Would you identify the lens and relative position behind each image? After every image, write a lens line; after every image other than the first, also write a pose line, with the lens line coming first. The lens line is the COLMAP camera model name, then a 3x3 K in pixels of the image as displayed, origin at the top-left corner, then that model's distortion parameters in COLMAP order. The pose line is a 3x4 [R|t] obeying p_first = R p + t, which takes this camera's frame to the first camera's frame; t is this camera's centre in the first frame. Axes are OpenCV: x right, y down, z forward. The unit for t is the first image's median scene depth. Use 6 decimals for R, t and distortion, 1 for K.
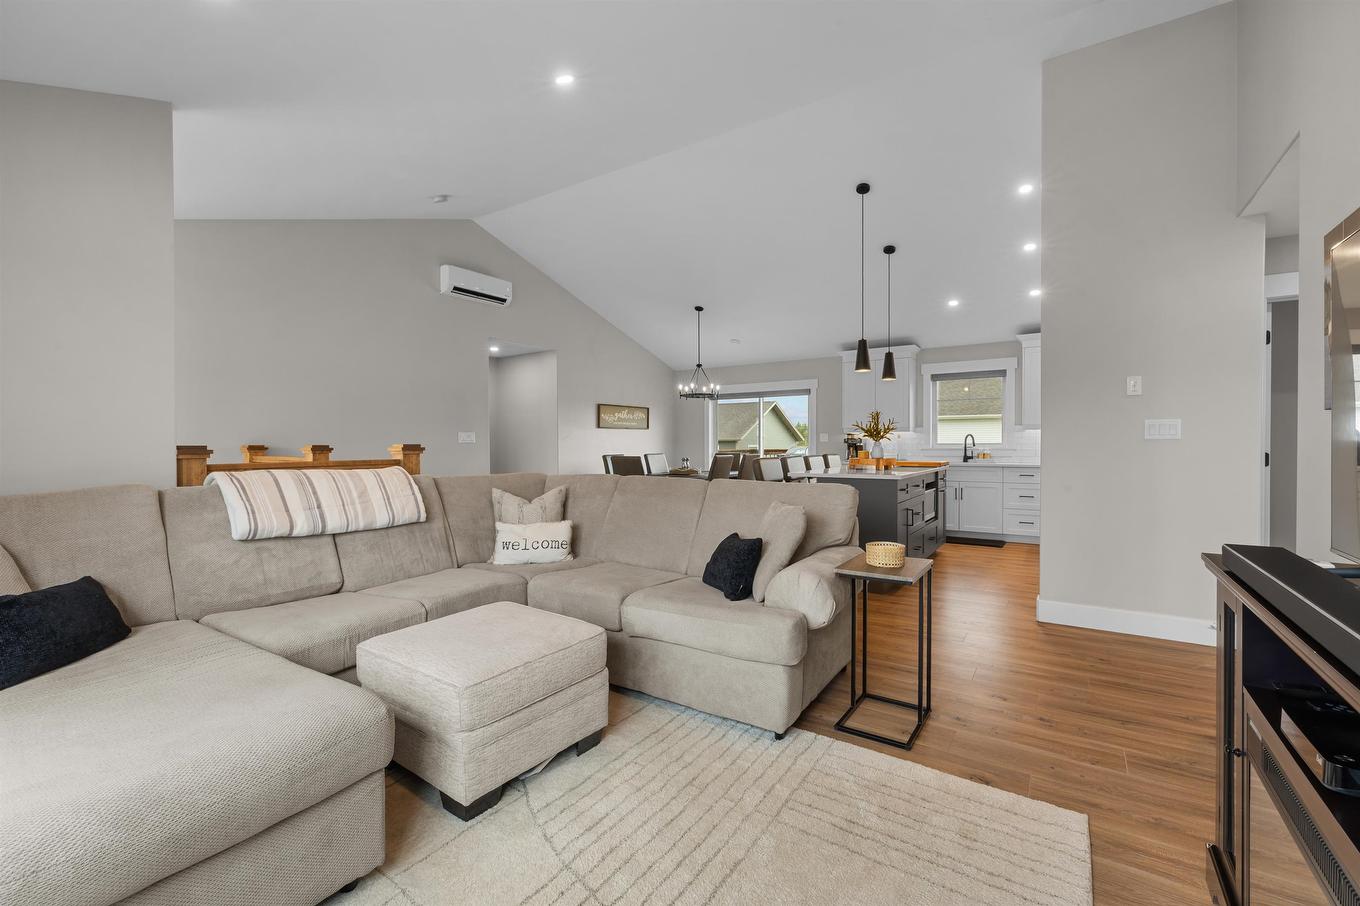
lens RADIAL K [[571.4, 0, 674.6], [0, 571.4, 453.6], [0, 0, 1]] dist [-0.000876, -0.000030]
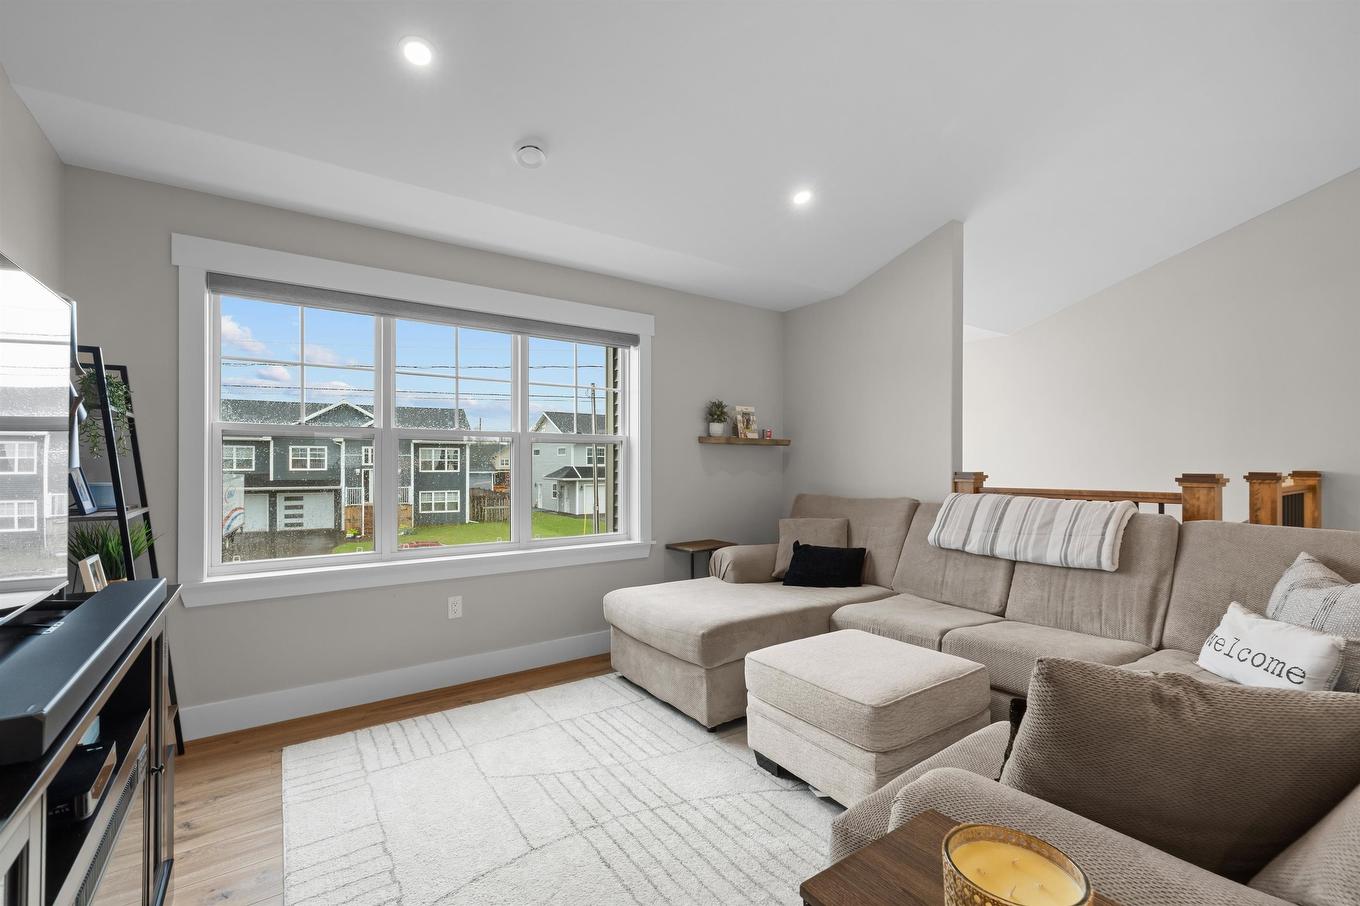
lens RADIAL K [[571.4, 0, 674.6], [0, 571.4, 453.6], [0, 0, 1]] dist [-0.000876, -0.000030]
pose [[-0.375511, -0.034085, -0.926191, 0.180065], [-0.010907, 0.999417, -0.032358, -0.003281], [0.926754, -0.002049, -0.375664, 0.255431]]
